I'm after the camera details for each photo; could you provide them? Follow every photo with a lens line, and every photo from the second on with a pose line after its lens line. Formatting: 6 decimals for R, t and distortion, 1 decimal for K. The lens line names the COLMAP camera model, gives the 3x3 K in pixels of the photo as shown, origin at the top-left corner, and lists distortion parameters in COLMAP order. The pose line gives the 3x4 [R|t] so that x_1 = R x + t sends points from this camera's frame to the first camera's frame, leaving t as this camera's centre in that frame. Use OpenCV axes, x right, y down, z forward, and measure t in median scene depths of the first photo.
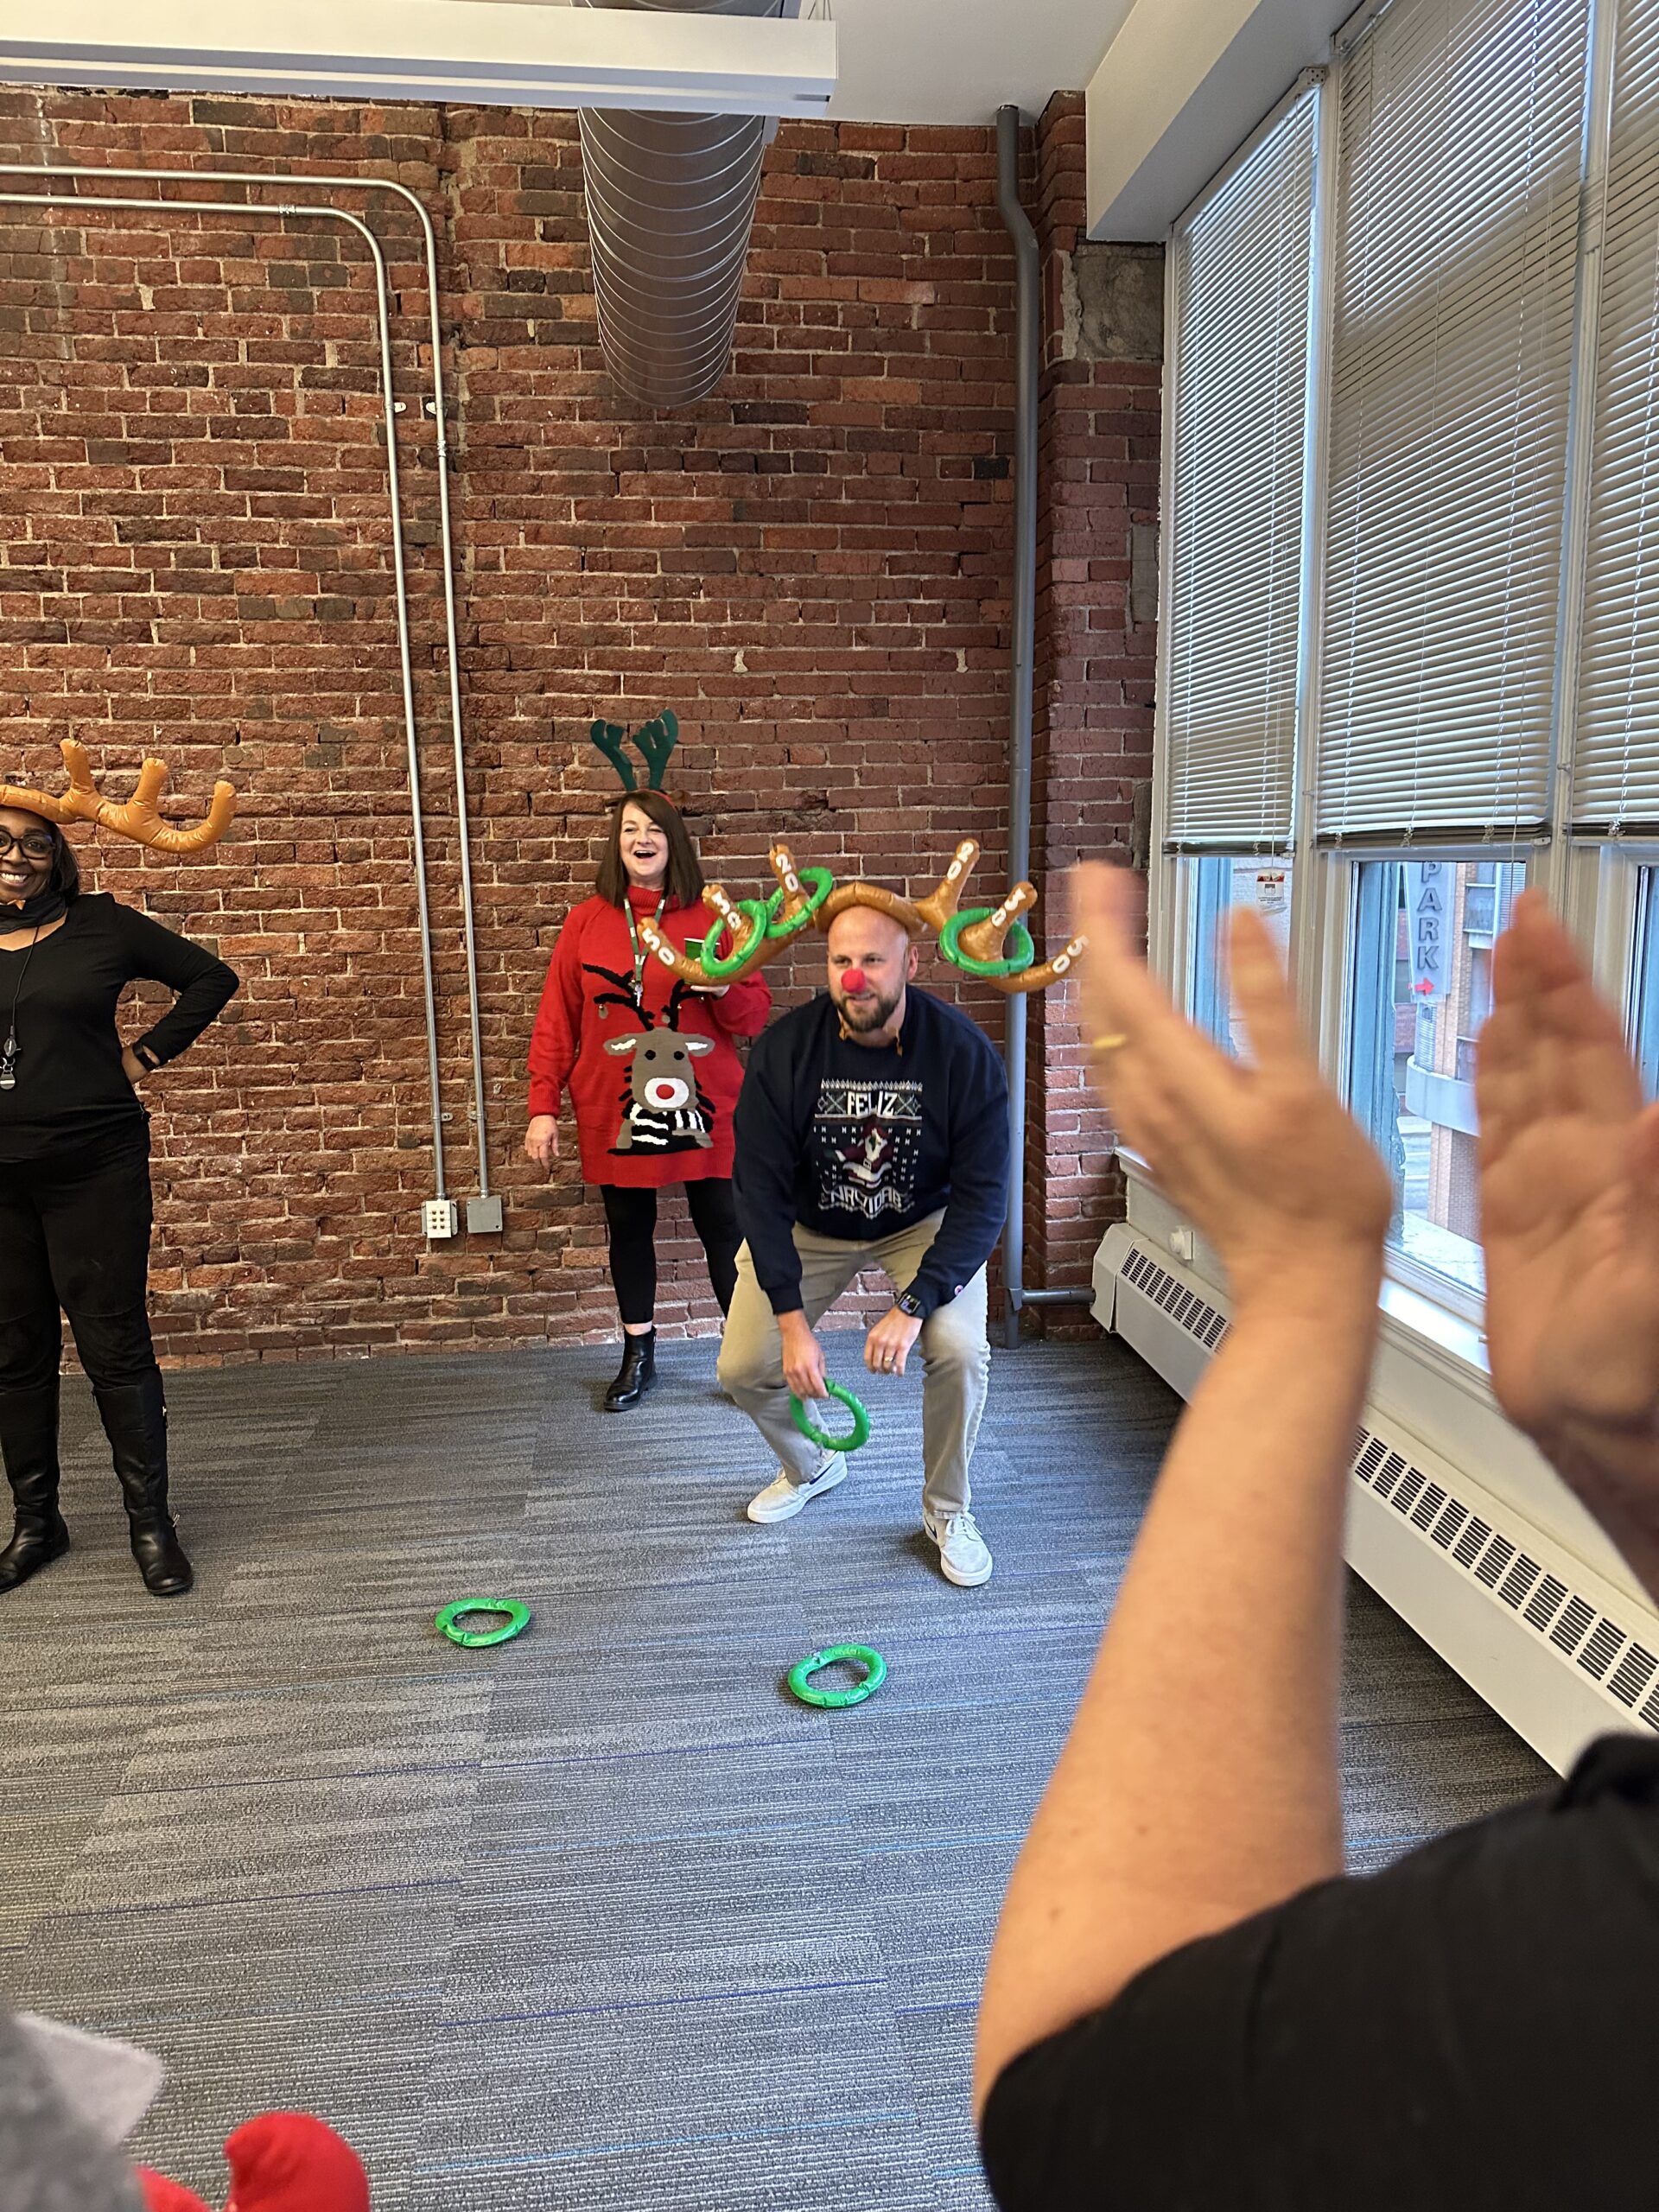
lens RADIAL K [[1551.0, 0, 835.0], [0, 1551.0, 1103.2], [0, 0, 1]] dist [0.019173, -0.027742]
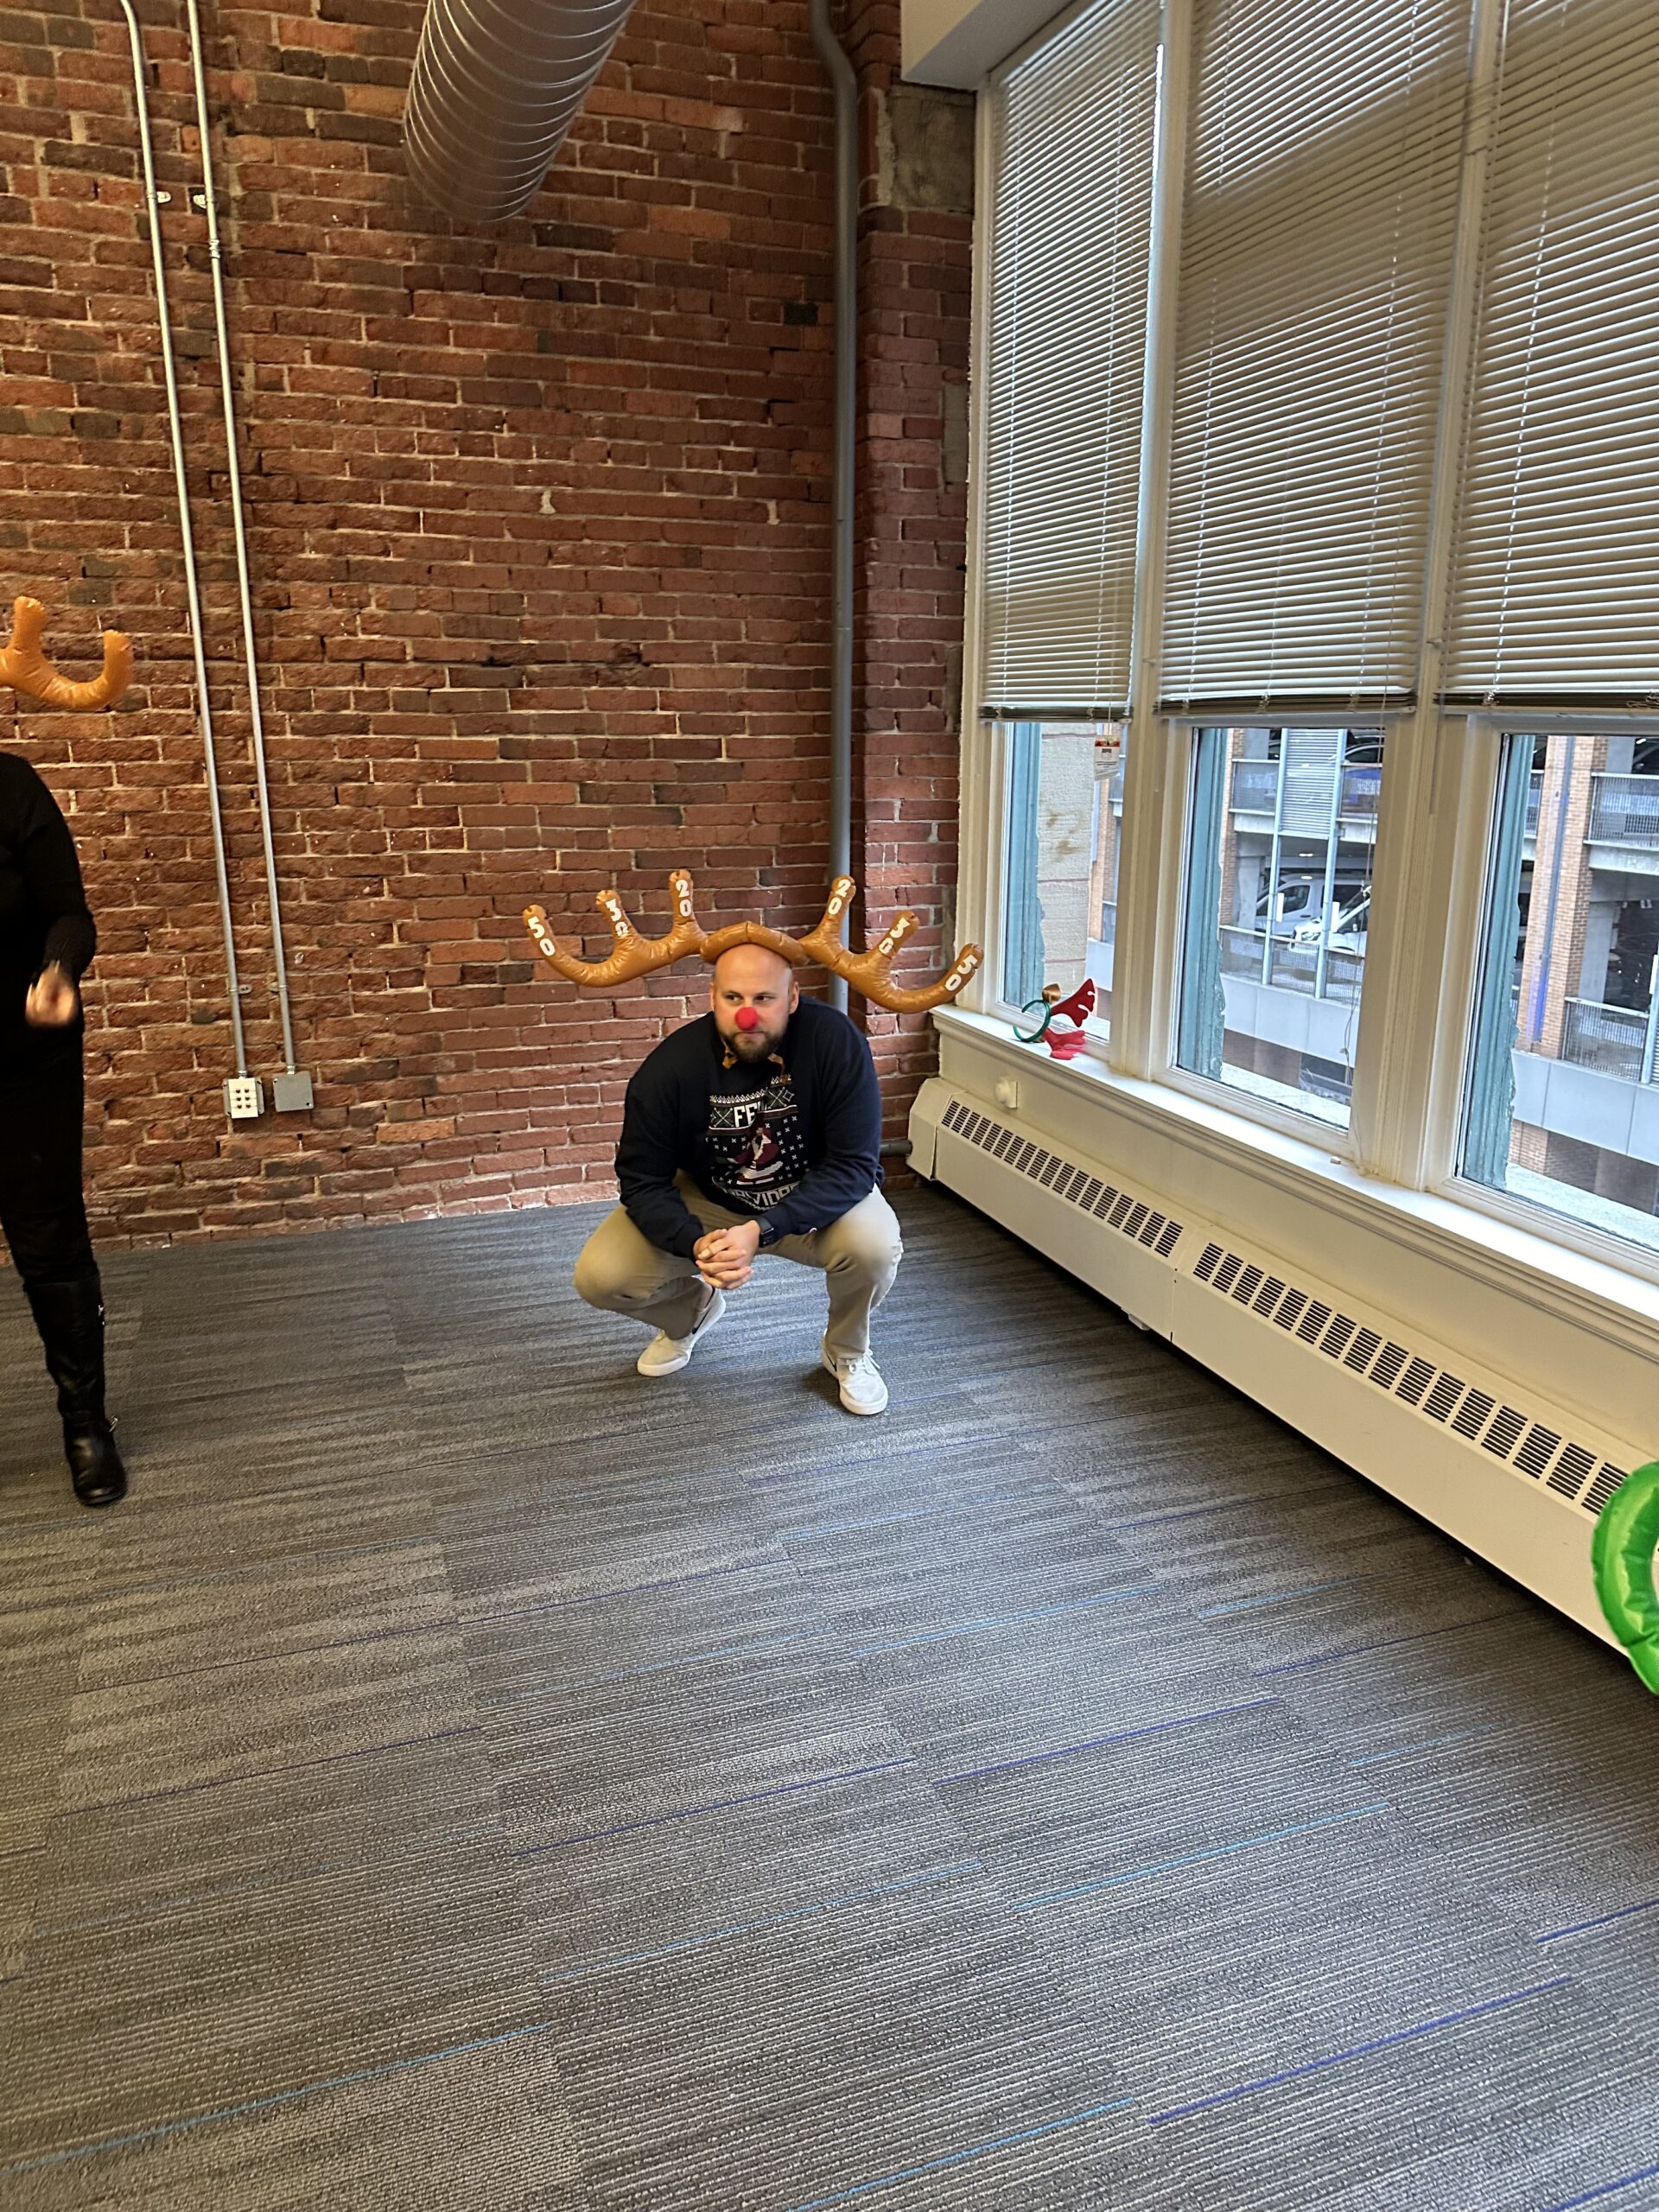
lens RADIAL K [[1551.0, 0, 845.0], [0, 1551.0, 1116.8], [0, 0, 1]] dist [0.019173, -0.027742]
pose [[0.974447, -0.041068, 0.220832, -0.116092], [0.020412, 0.995267, 0.095015, 0.004147], [-0.223689, -0.088079, 0.970673, -0.006223]]
